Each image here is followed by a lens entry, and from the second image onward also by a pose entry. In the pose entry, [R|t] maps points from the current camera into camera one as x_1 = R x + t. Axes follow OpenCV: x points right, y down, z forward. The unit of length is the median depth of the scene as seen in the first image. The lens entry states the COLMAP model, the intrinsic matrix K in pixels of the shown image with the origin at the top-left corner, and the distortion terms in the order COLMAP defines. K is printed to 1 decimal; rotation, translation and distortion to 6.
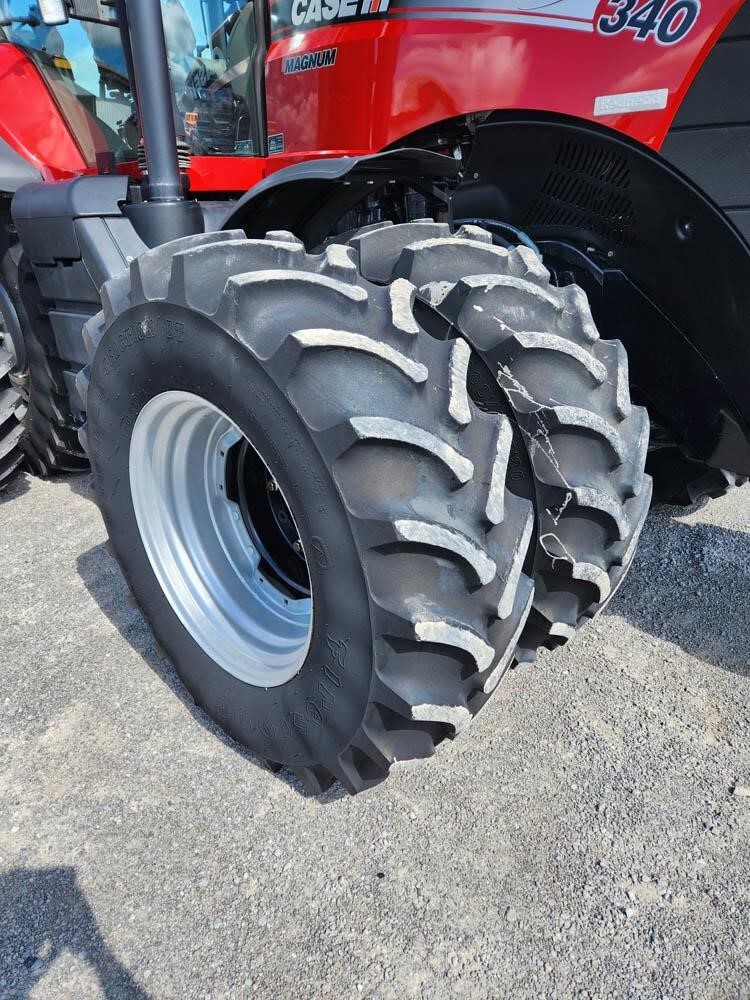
lens RADIAL K [[665.9, 0, 369.2], [0, 665.9, 497.2], [0, 0, 1]] dist [0.071689, -0.057024]
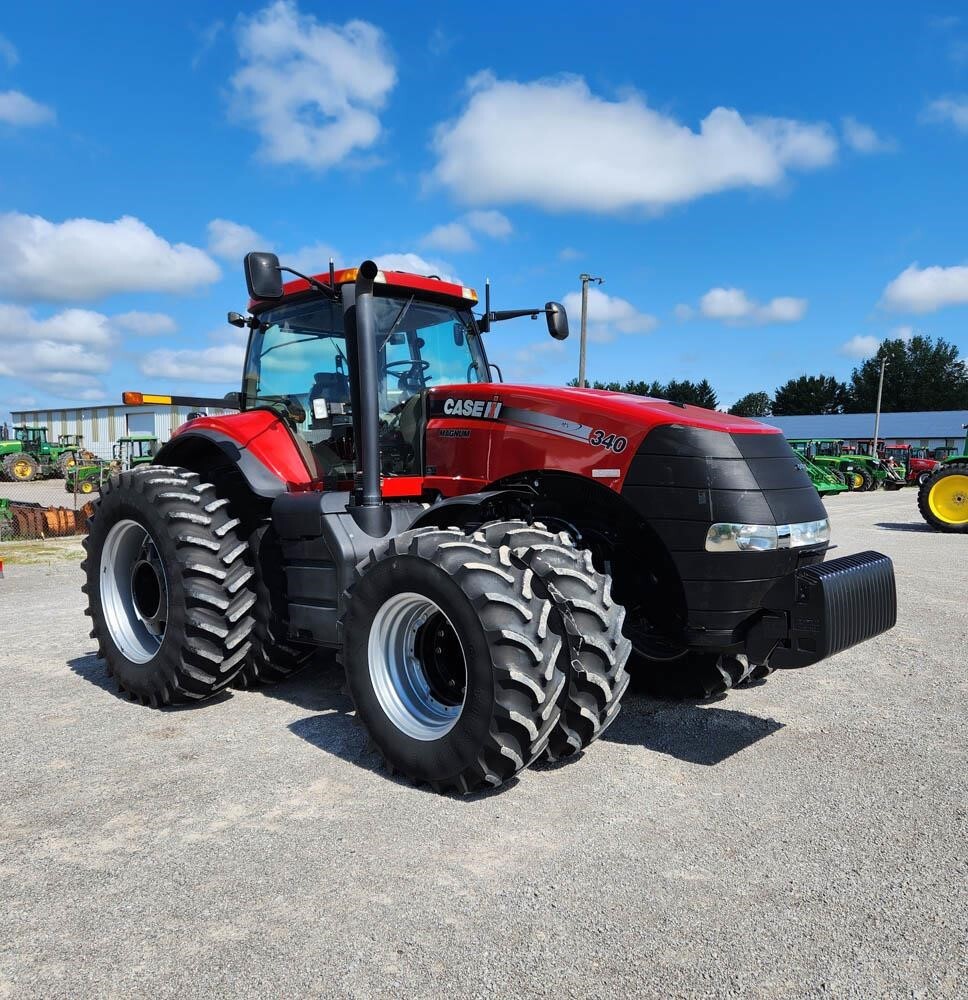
lens RADIAL K [[866.4, 0, 484.0], [0, 866.4, 500.0], [0, 0, 1]] dist [0.068817, 0.004658]
pose [[0.999945, 0.004118, 0.009606, -0.050402], [-0.000356, 0.931987, -0.362492, 0.582285], [-0.010445, 0.362469, 0.931937, -1.757112]]
